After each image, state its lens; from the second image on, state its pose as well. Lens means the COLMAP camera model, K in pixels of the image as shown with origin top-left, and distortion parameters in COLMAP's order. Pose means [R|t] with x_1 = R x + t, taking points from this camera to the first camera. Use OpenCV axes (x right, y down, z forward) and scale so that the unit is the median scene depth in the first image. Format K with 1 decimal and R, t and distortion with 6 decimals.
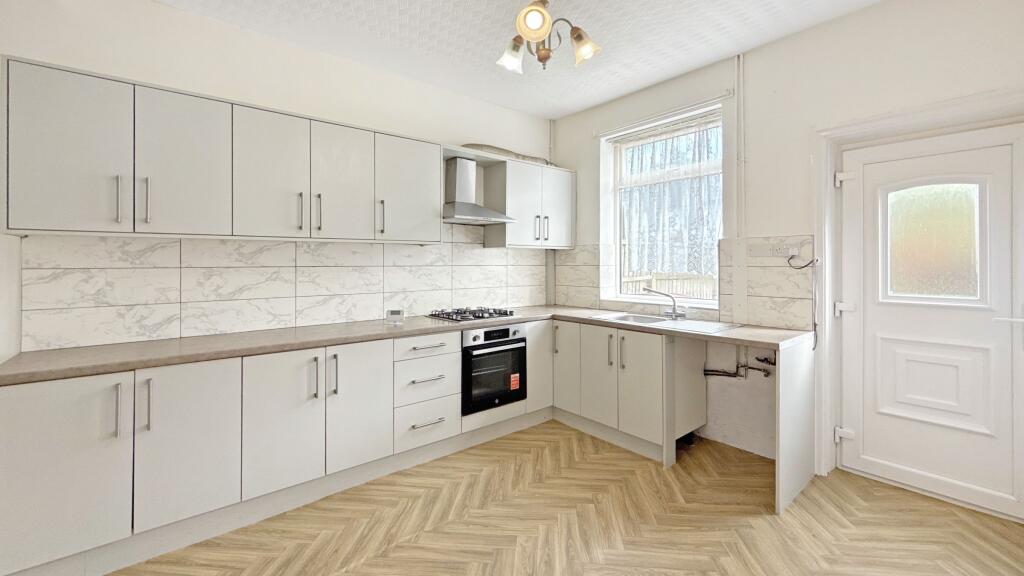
lens RADIAL K [[414.6, 0, 521.0], [0, 414.6, 265.8], [0, 0, 1]] dist [0.009205, 0.000667]
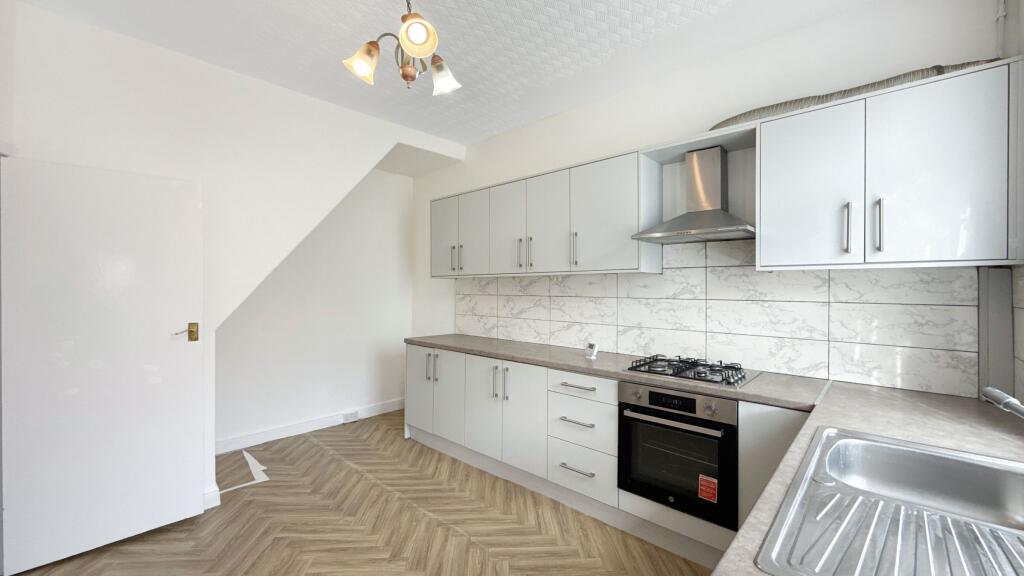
lens RADIAL K [[414.6, 0, 513.6], [0, 414.6, 291.4], [0, 0, 1]] dist [0.009205, 0.000667]
pose [[0.124159, 0.009779, -0.992214, 0.619375], [-0.013284, 0.999878, 0.008193, -0.019232], [0.992173, 0.012164, 0.124274, 0.689806]]
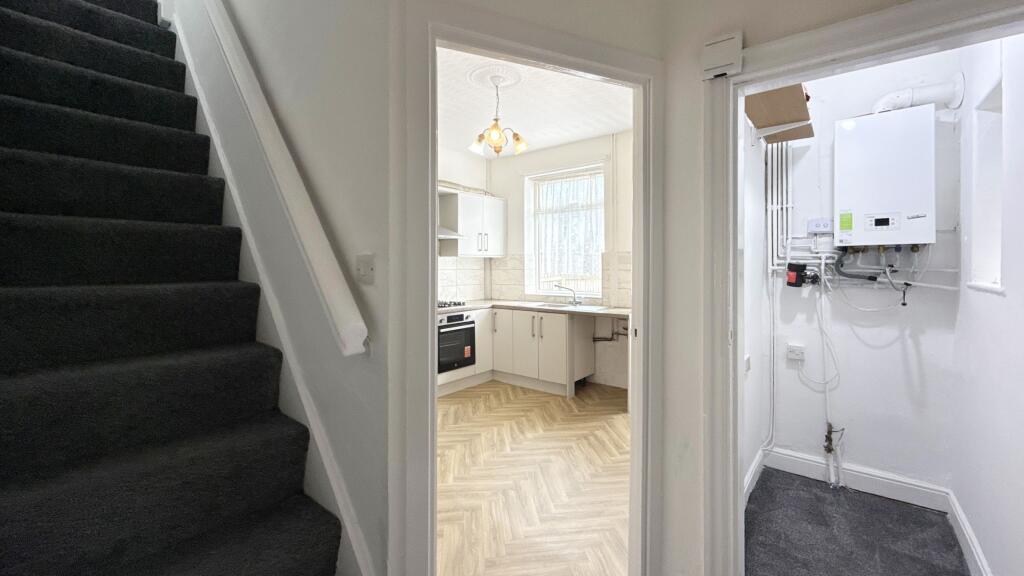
lens RADIAL K [[414.6, 0, 521.3], [0, 414.6, 271.5], [0, 0, 1]] dist [0.009205, 0.000667]
pose [[0.979772, -0.005284, 0.200049, -0.126930], [0.003878, 0.999965, 0.007419, -0.005246], [-0.200081, -0.006493, 0.979758, -0.459860]]
